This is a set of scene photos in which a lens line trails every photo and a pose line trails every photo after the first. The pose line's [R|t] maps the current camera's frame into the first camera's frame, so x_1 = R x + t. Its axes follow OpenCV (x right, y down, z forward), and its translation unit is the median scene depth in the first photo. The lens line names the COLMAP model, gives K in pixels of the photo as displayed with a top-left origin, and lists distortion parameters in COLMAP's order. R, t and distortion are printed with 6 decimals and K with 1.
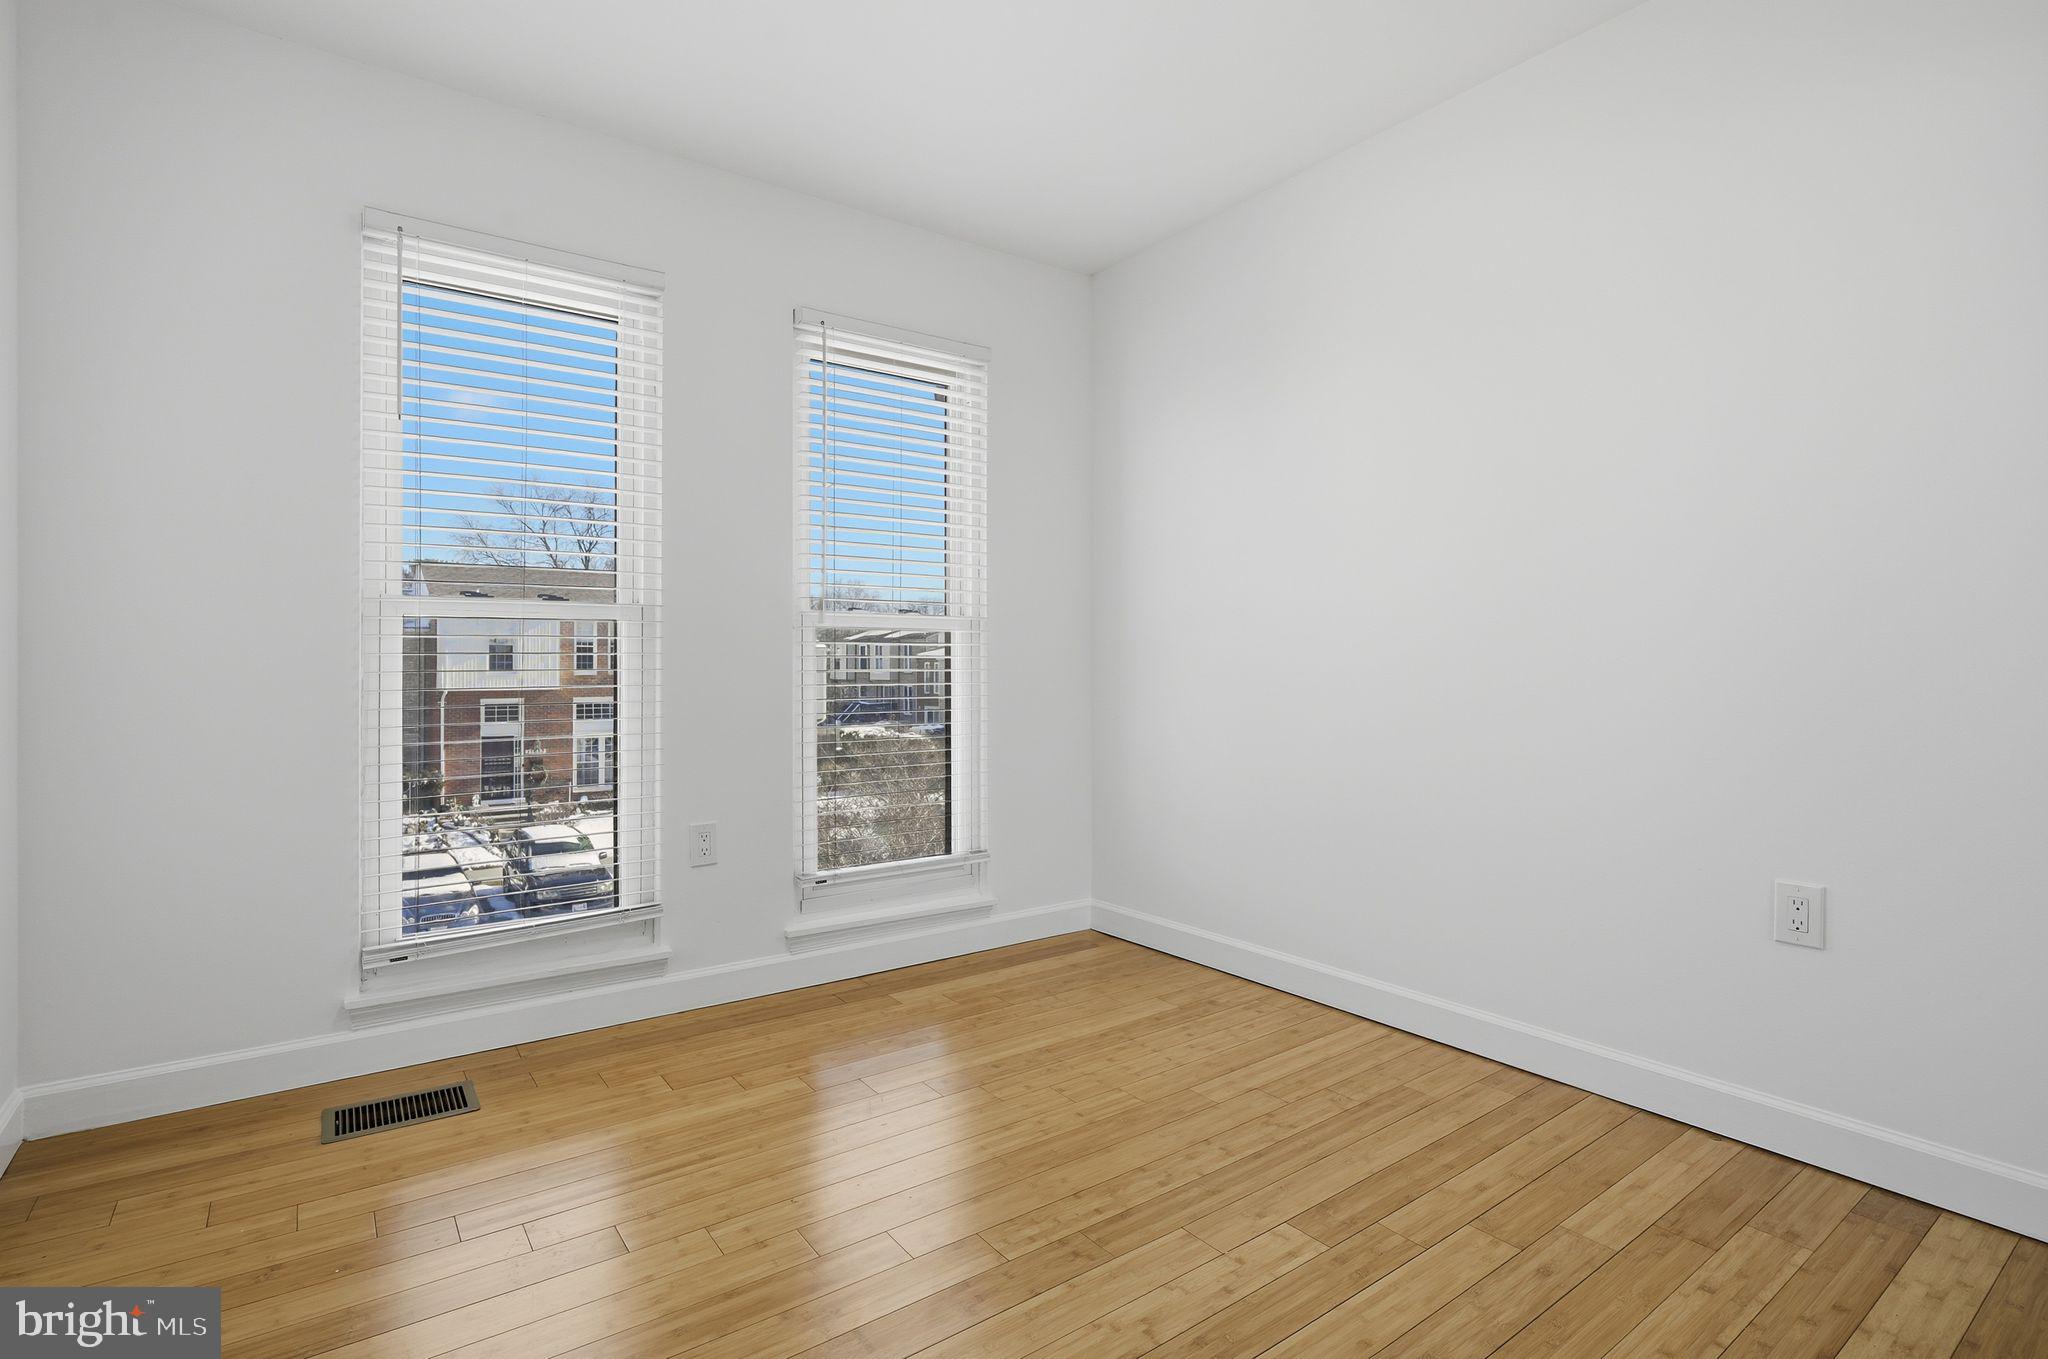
lens RADIAL K [[989.9, 0, 1038.7], [0, 989.9, 677.9], [0, 0, 1]] dist [0.016976, 0.000331]
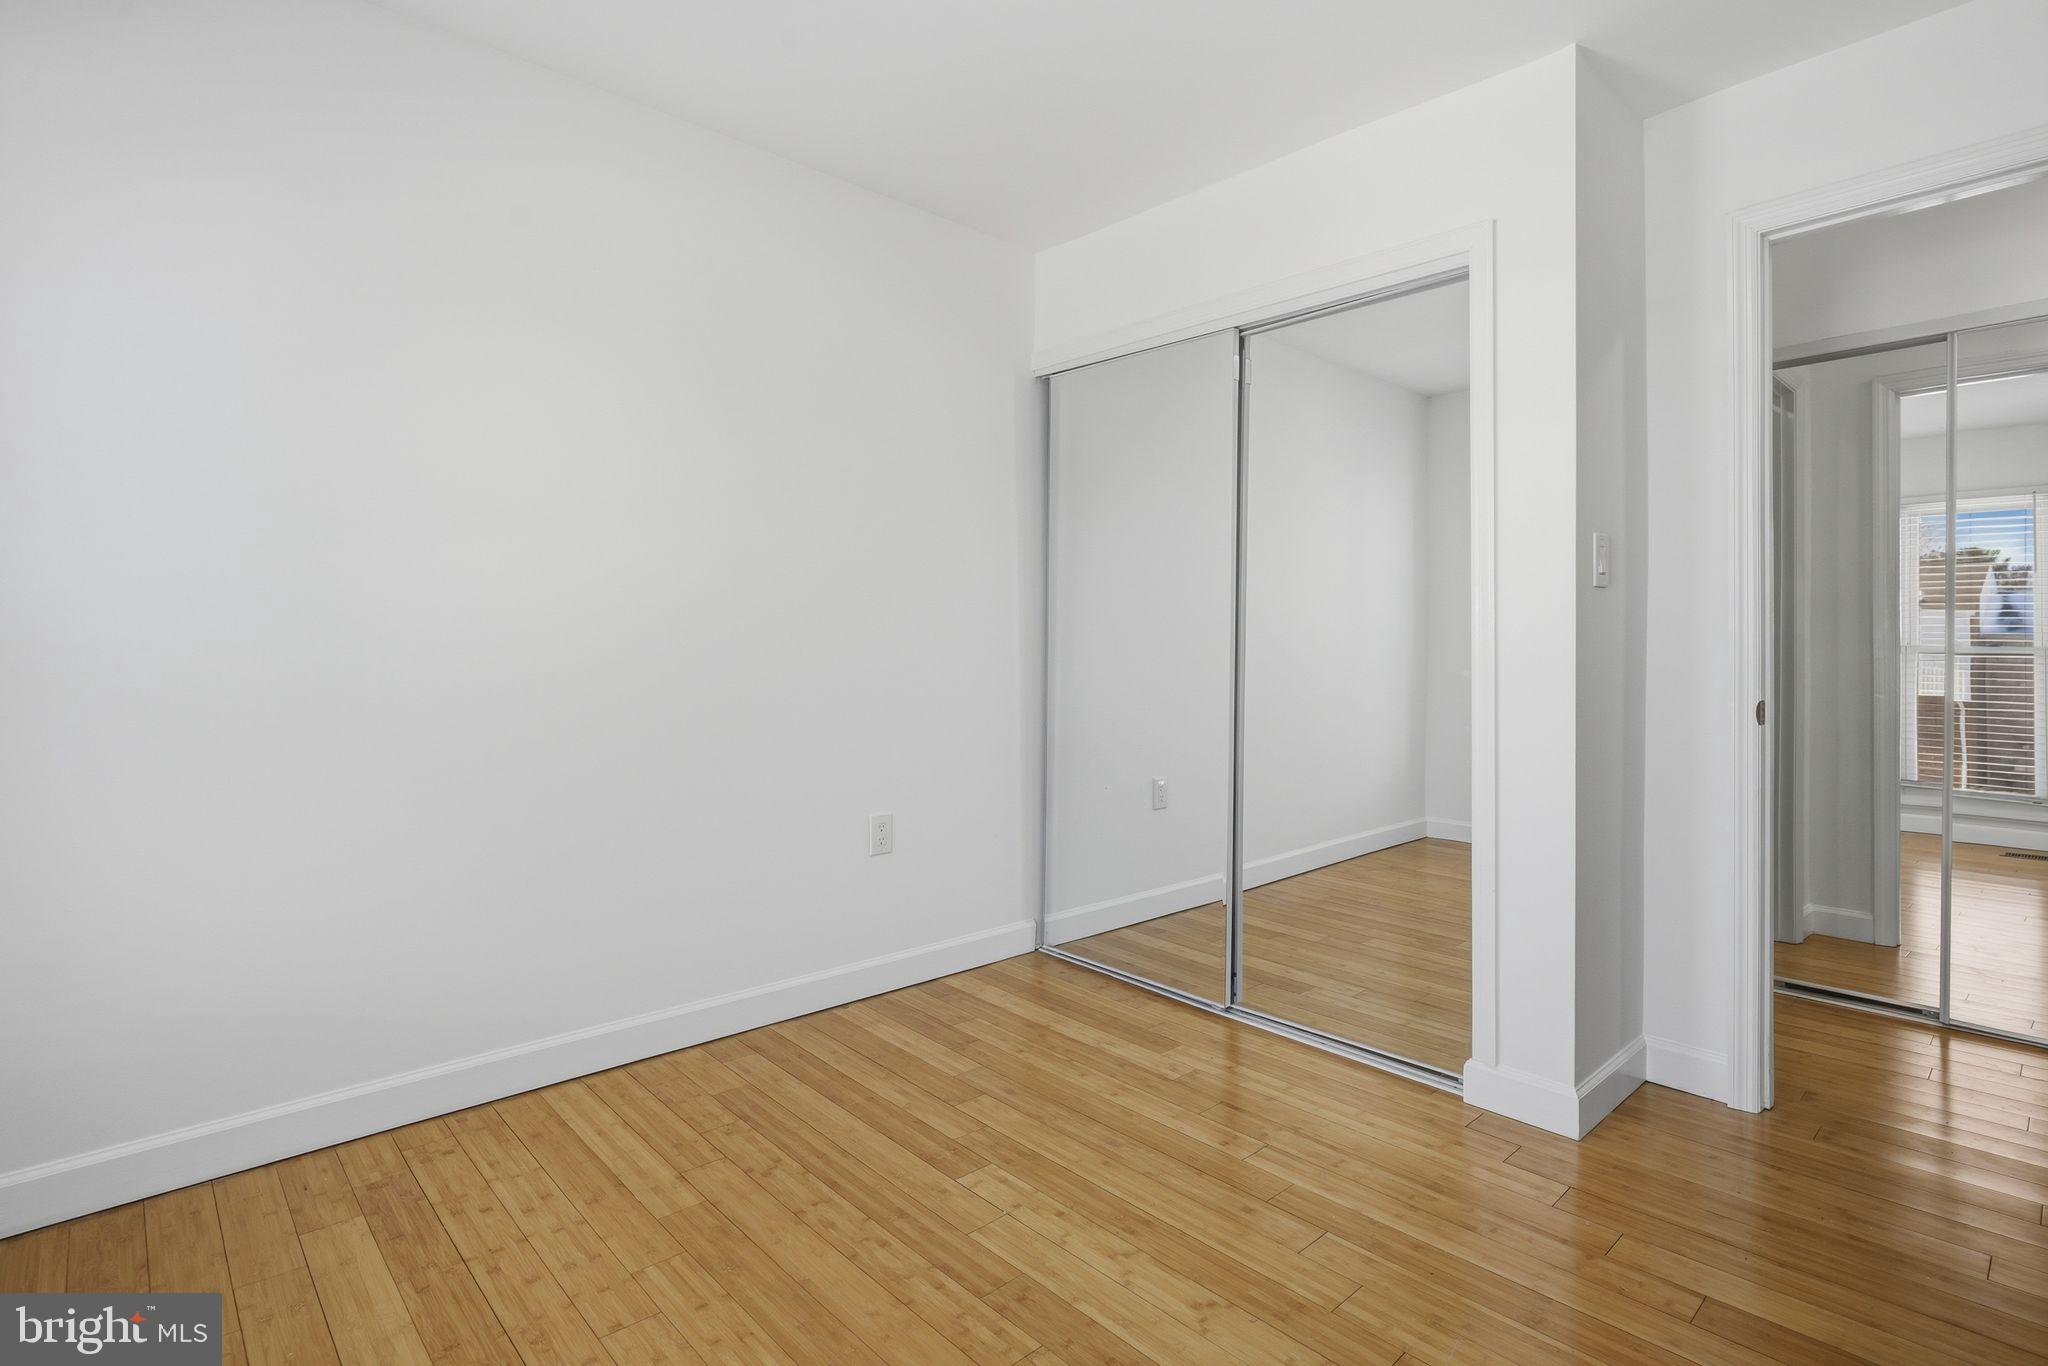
lens RADIAL K [[989.9, 0, 1039.6], [0, 989.9, 665.3], [0, 0, 1]] dist [0.016976, 0.000331]
pose [[-0.105916, -0.008877, 0.994335, -0.693490], [0.004345, 0.999946, 0.009390, -0.031281], [-0.994366, 0.005315, -0.105872, 0.820072]]
